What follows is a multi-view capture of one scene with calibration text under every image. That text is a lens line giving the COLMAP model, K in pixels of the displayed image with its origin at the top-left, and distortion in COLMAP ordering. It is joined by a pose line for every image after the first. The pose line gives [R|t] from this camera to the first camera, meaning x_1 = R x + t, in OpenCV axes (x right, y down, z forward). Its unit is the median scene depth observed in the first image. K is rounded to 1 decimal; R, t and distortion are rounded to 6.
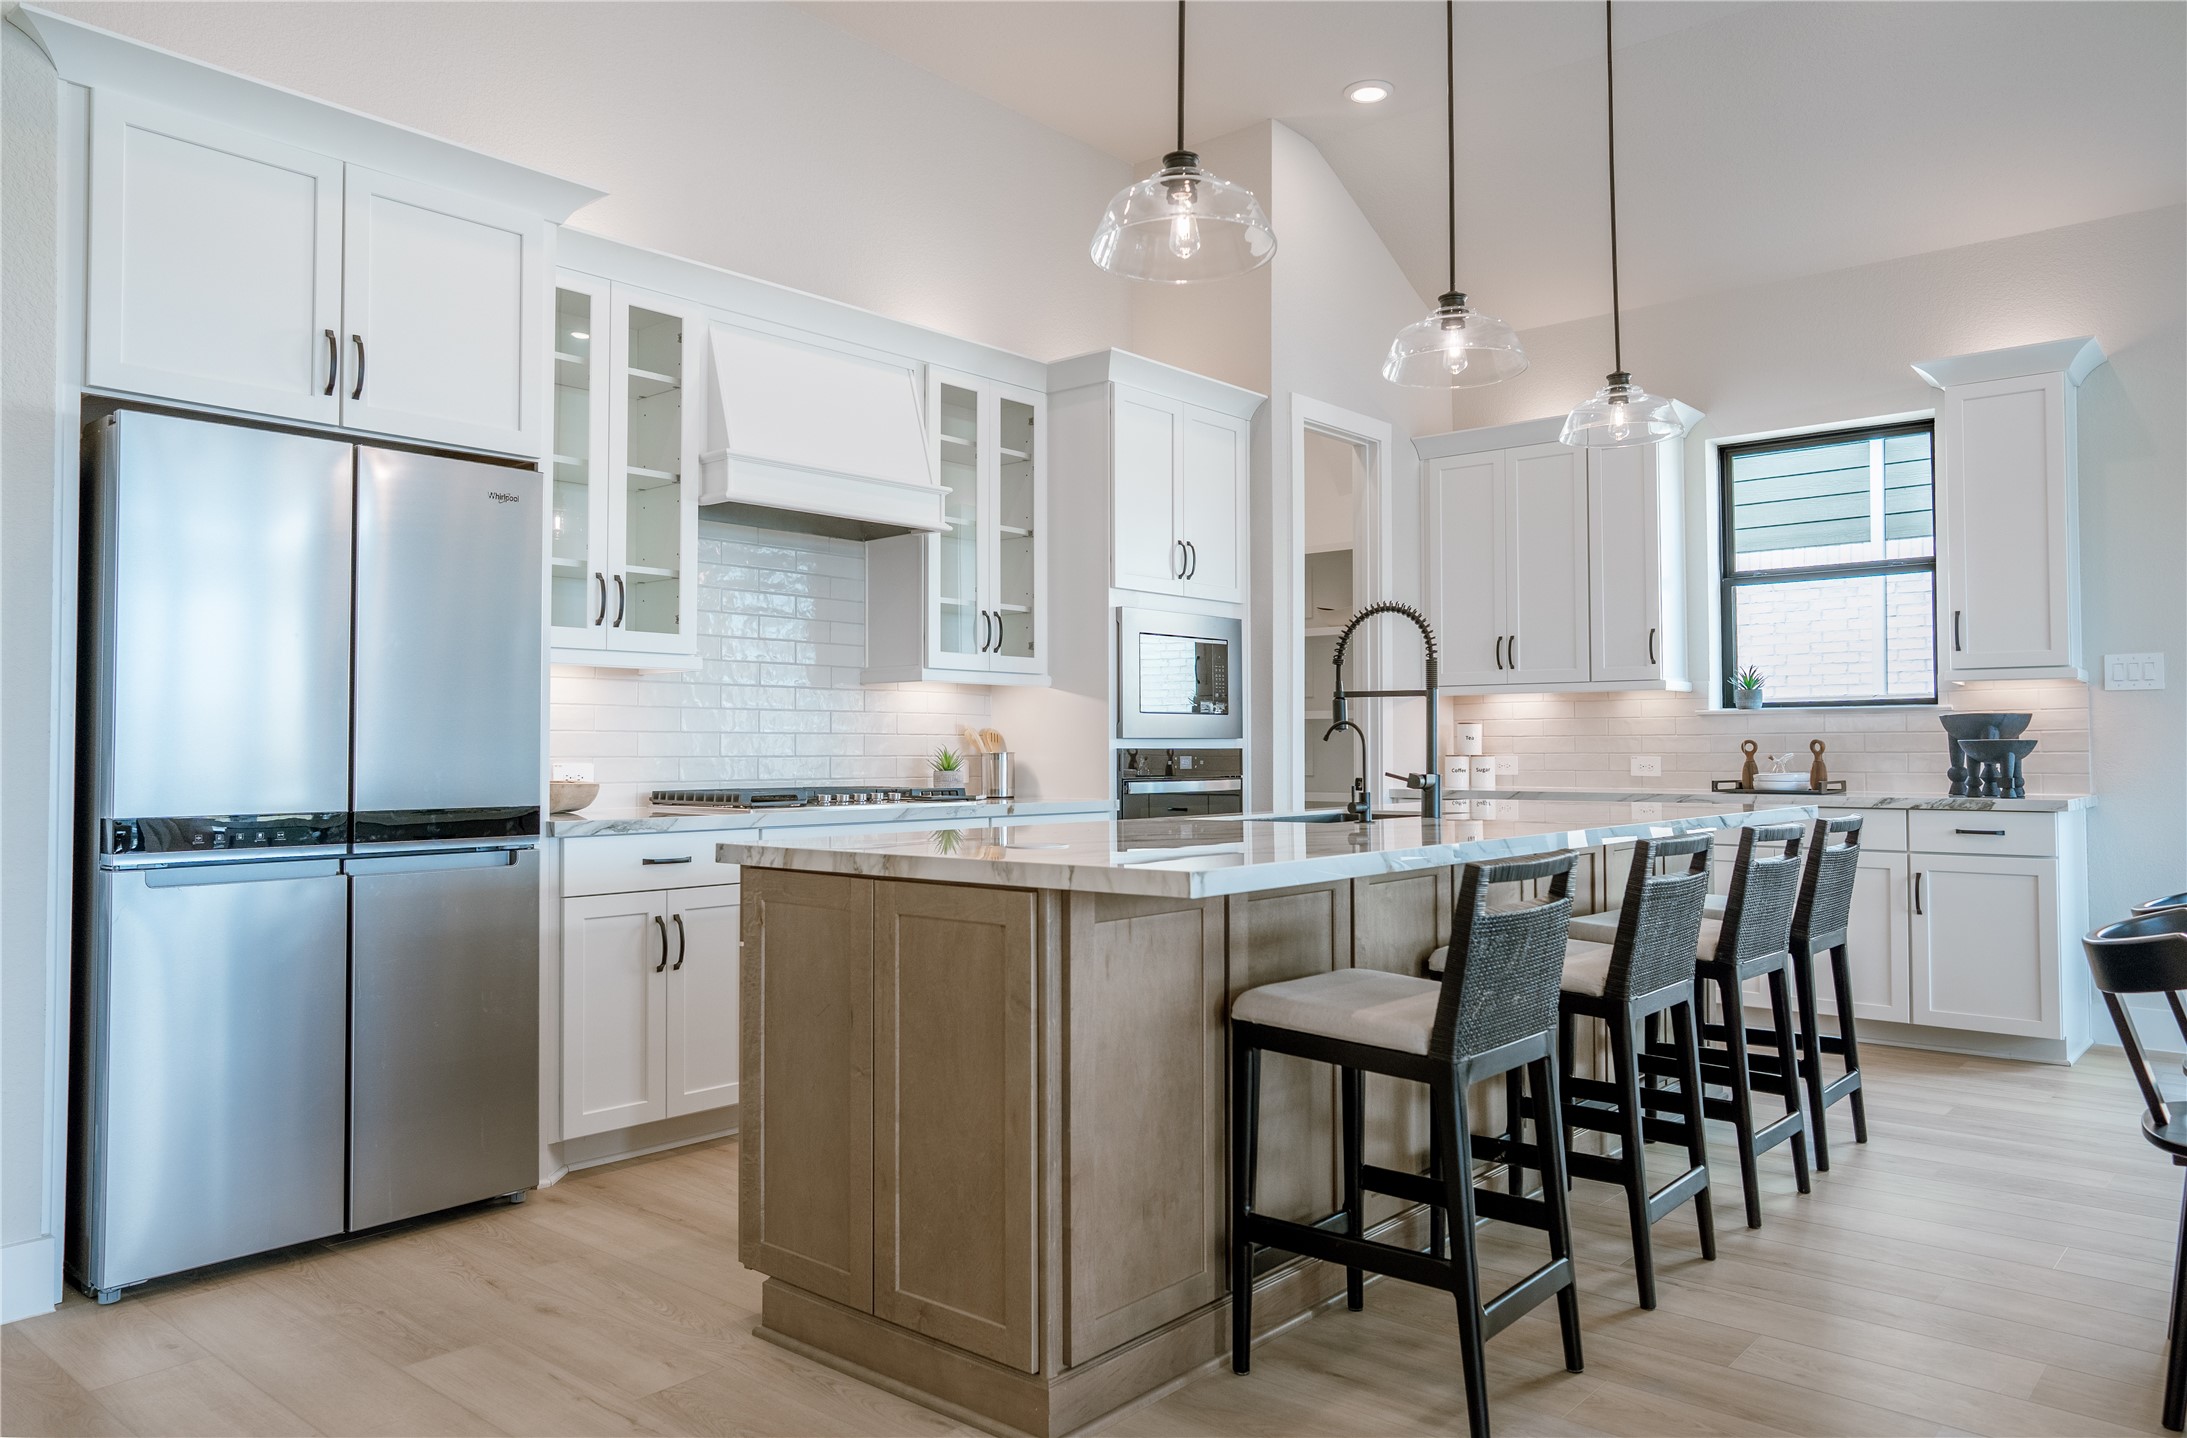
lens RADIAL K [[1492.2, 0, 1093.5], [0, 1492.2, 719.0], [0, 0, 1]] dist [-0.035496, 0.019811]
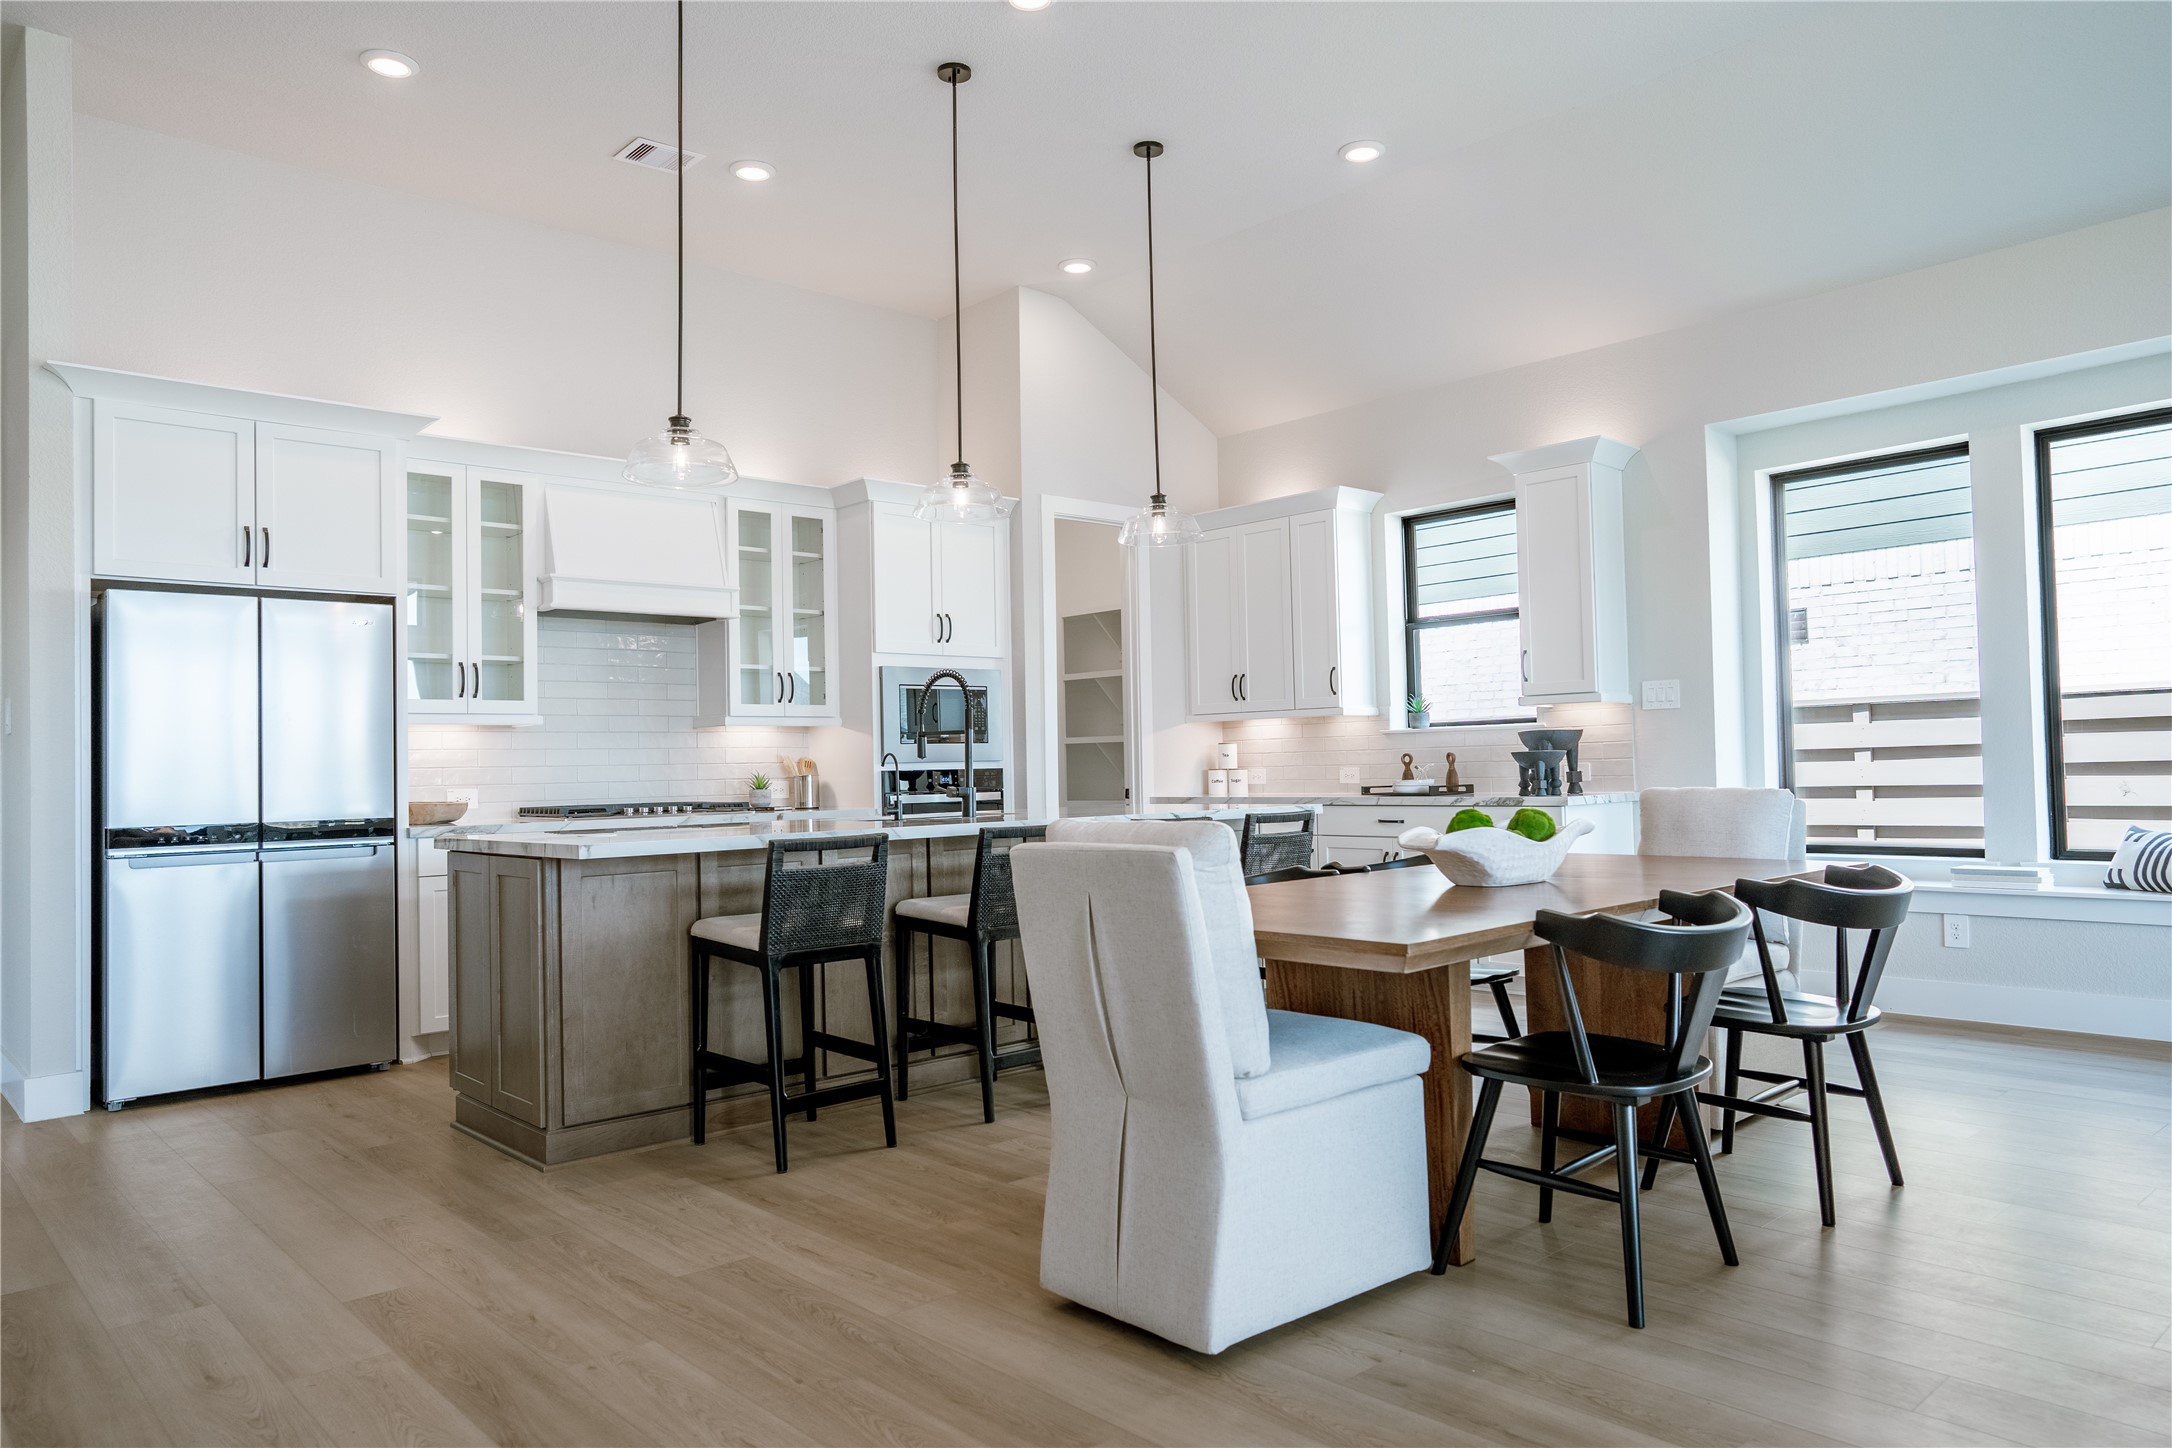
lens RADIAL K [[1434.8, 0, 1096.6], [0, 1434.8, 737.8], [0, 0, 1]] dist [-0.026148, 0.002714]
pose [[0.993263, -0.022099, -0.113756, 0.444151], [0.022384, 0.999749, 0.001226, -0.009237], [0.113700, -0.003764, 0.993508, -0.339266]]
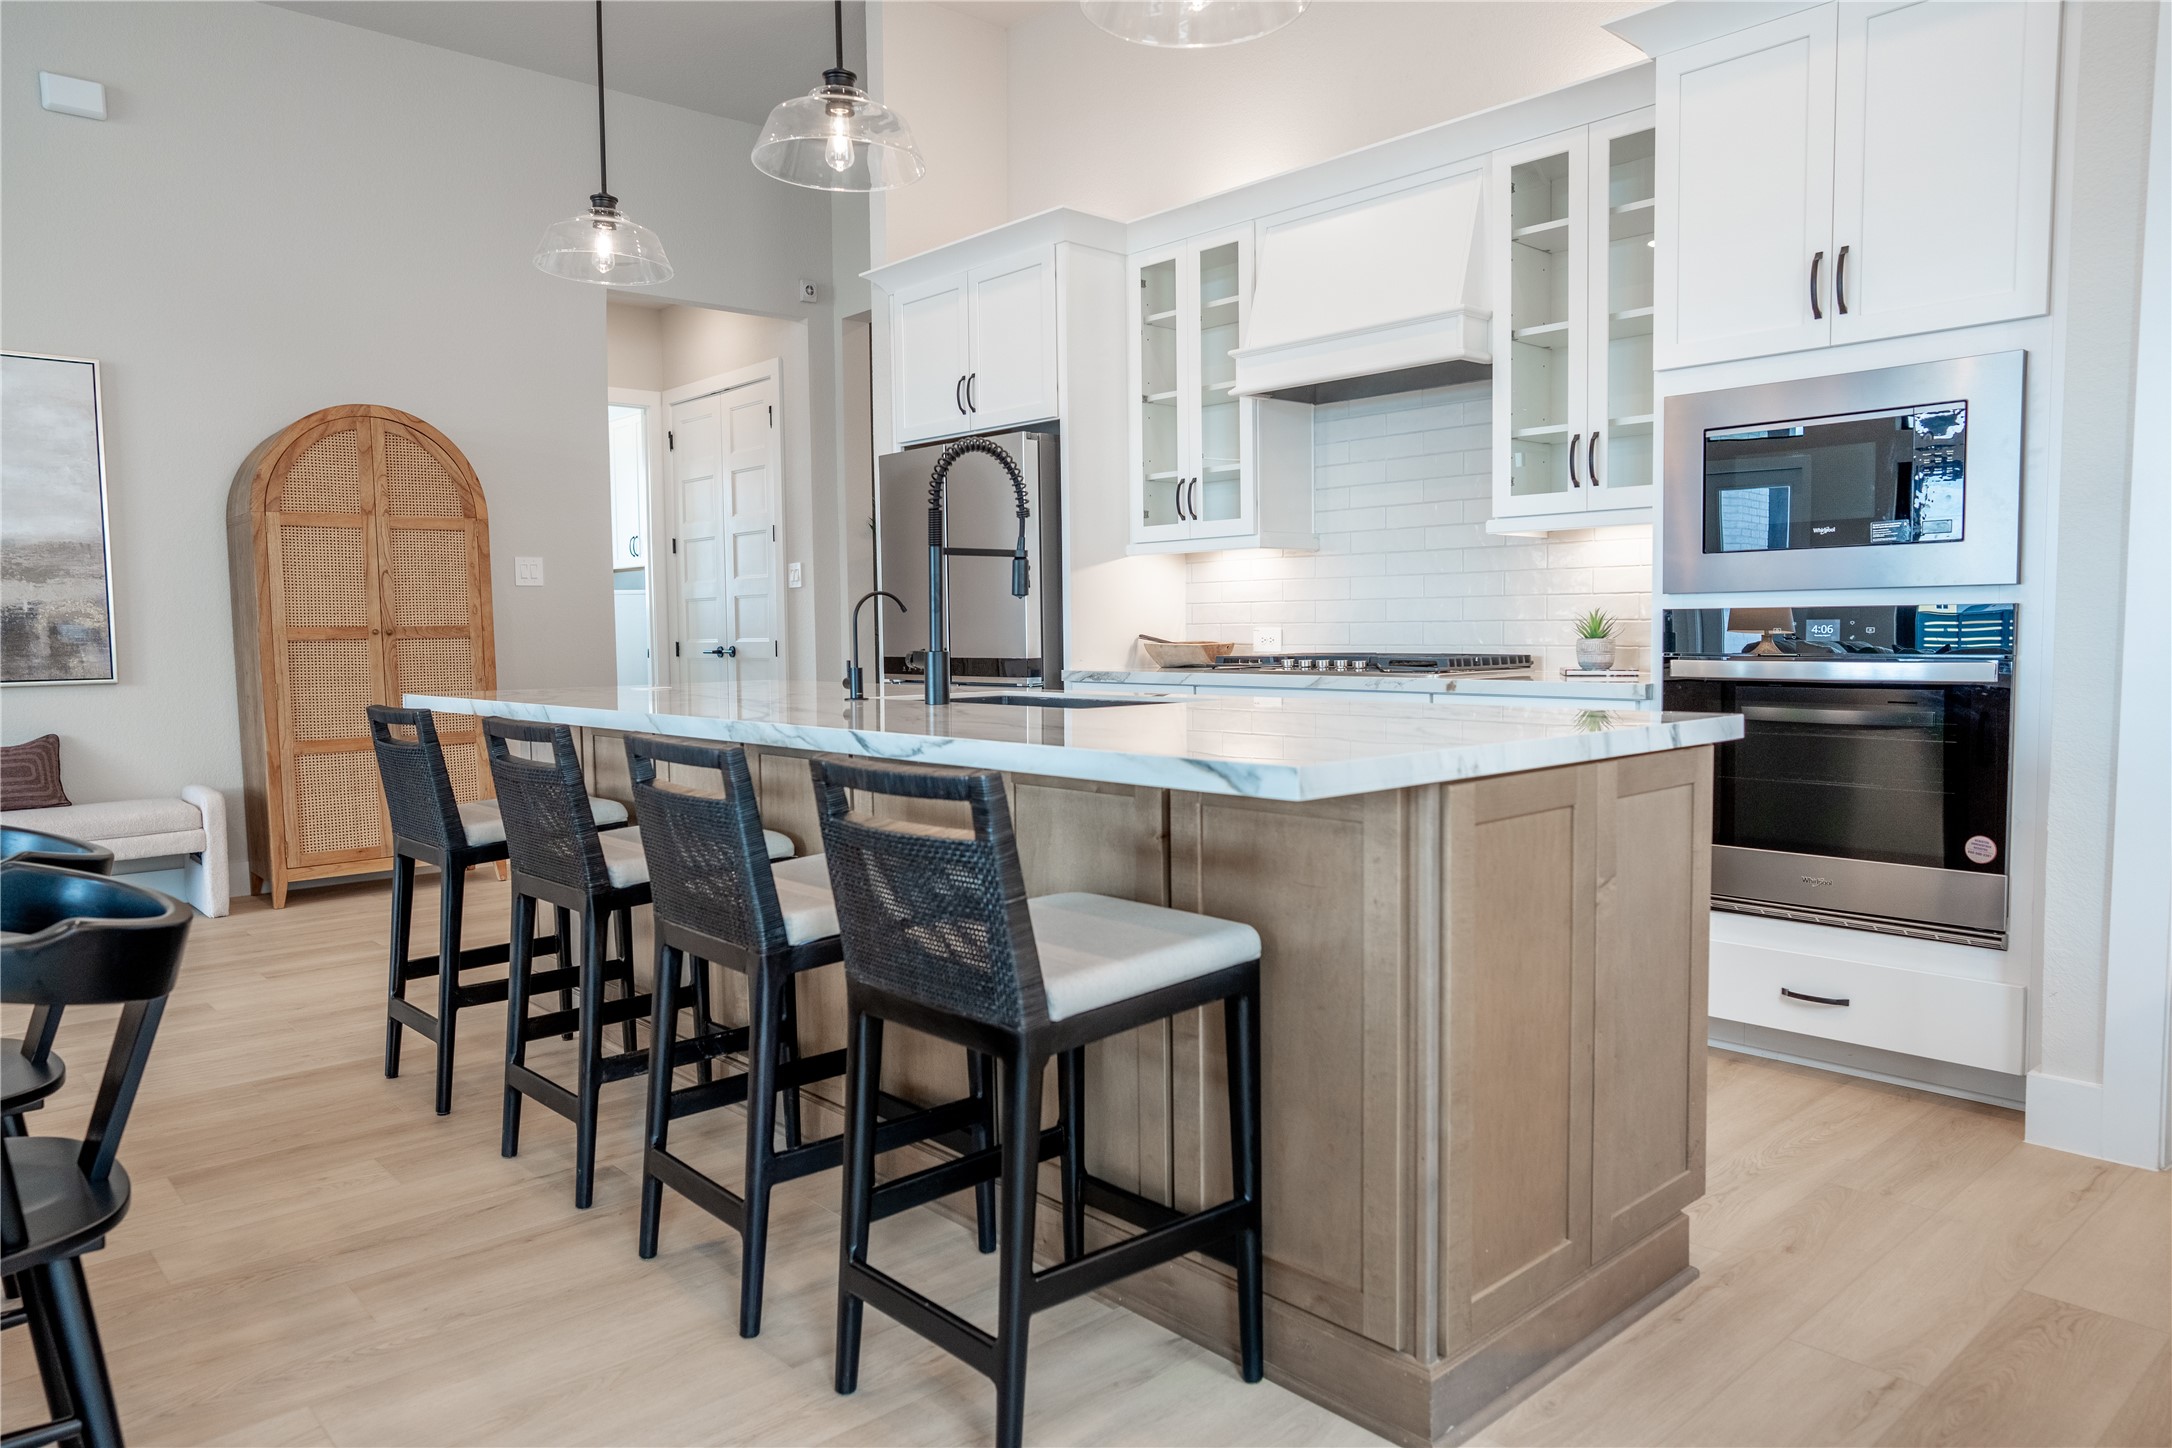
lens RADIAL K [[1428.6, 0, 1014.2], [0, 1428.6, 699.0], [0, 0, 1]] dist [-0.000337, 0.000772]
pose [[-0.136663, 0.056077, -0.989029, 0.862224], [0.029641, 0.998181, 0.052500, 0.020694], [0.990174, -0.022141, -0.138077, 0.985820]]
